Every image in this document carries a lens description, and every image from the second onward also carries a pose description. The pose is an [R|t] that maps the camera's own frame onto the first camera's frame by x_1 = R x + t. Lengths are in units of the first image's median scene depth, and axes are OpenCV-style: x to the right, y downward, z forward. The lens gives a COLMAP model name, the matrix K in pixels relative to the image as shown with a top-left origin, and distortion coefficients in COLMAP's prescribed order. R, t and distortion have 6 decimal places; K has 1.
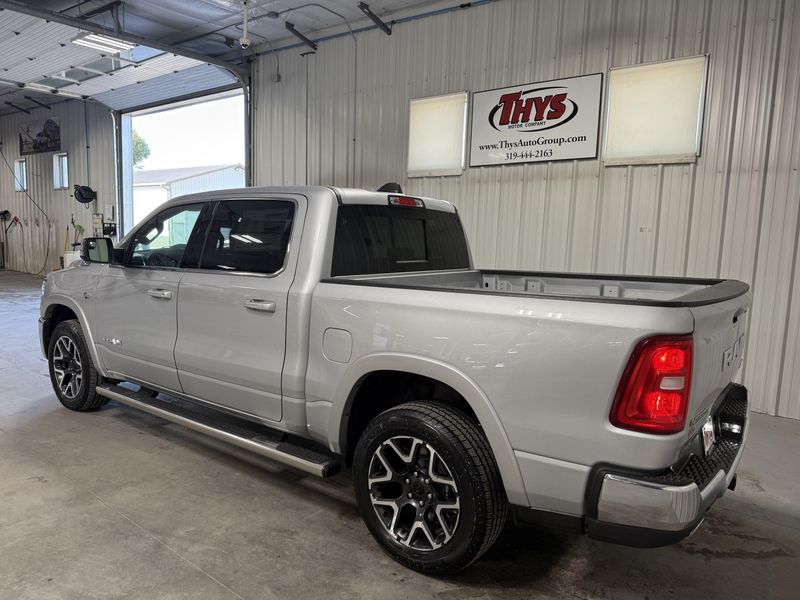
lens RADIAL K [[567.4, 0, 399.3], [0, 567.4, 304.7], [0, 0, 1]] dist [0.027981, -0.040178]
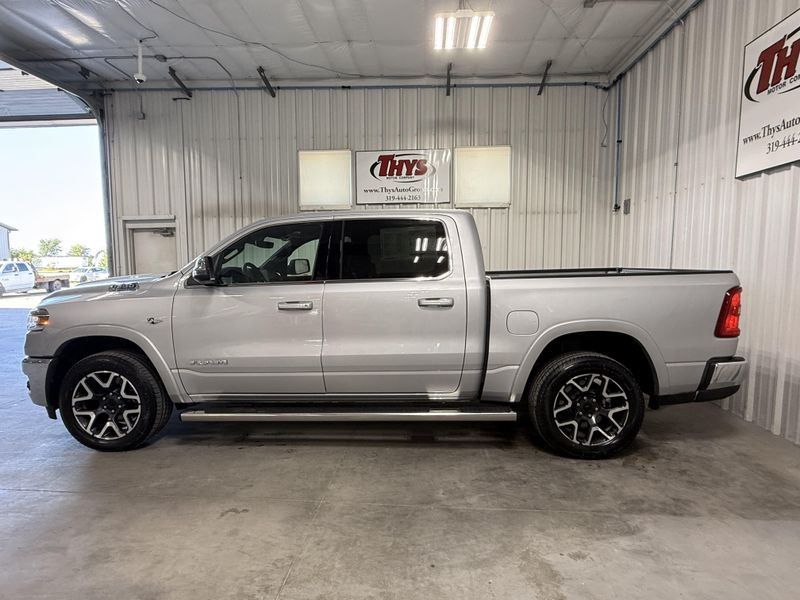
lens RADIAL K [[415.2, 0, 397.9], [0, 415.2, 300.0], [0, 0, 1]] dist [-0.002409, 0.000507]
pose [[0.819578, -0.084942, 0.566637, -0.418652], [0.100352, 0.994944, 0.004000, -0.008617], [-0.564112, 0.053585, 0.823958, 0.145905]]
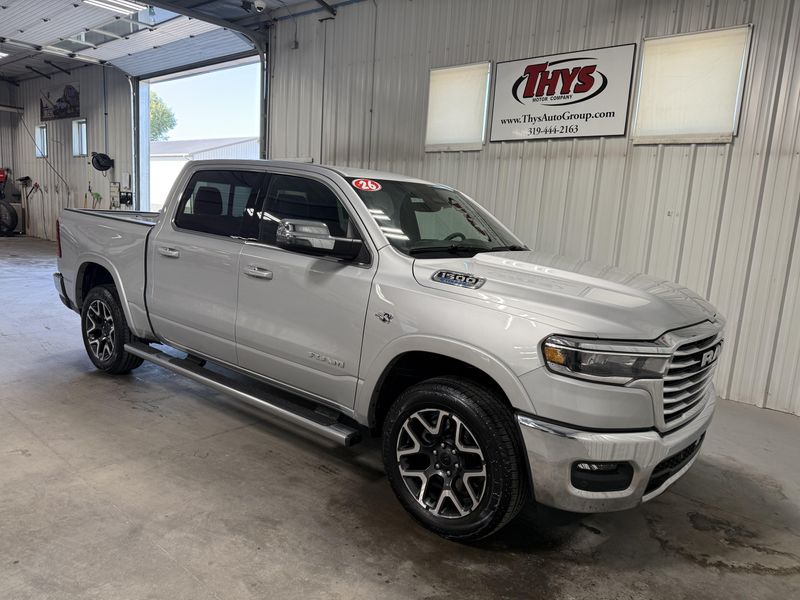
lens RADIAL K [[567.4, 0, 400.5], [0, 567.4, 306.9], [0, 0, 1]] dist [0.027981, -0.040178]
pose [[0.998826, 0.035749, -0.032696, 0.016682], [-0.034386, 0.998553, 0.041349, -0.001268], [0.034127, -0.040176, 0.998610, 0.036226]]
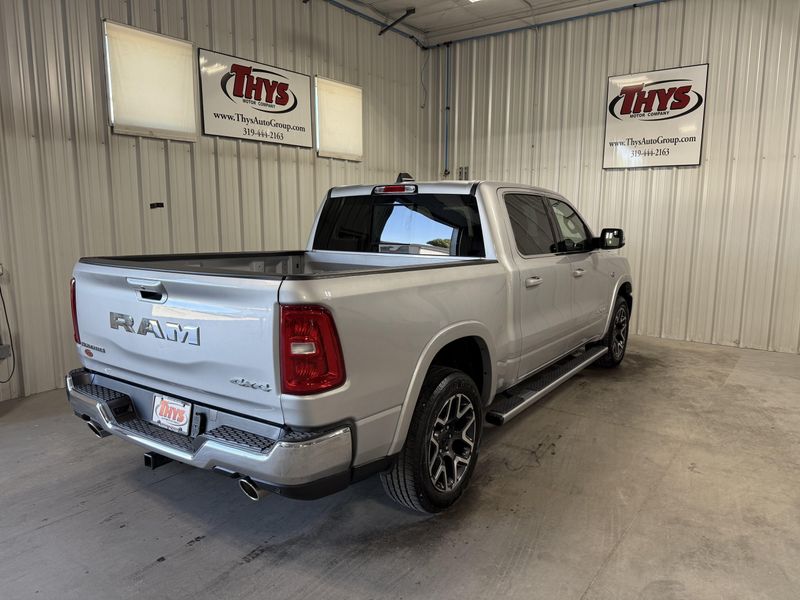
lens RADIAL K [[567.4, 0, 407.6], [0, 567.4, 300.8], [0, 0, 1]] dist [0.027981, -0.040178]
pose [[-0.044478, -0.185469, 0.981643, -0.860218], [0.118445, 0.974706, 0.189525, -0.137786], [-0.991964, 0.124701, -0.021385, 0.819935]]
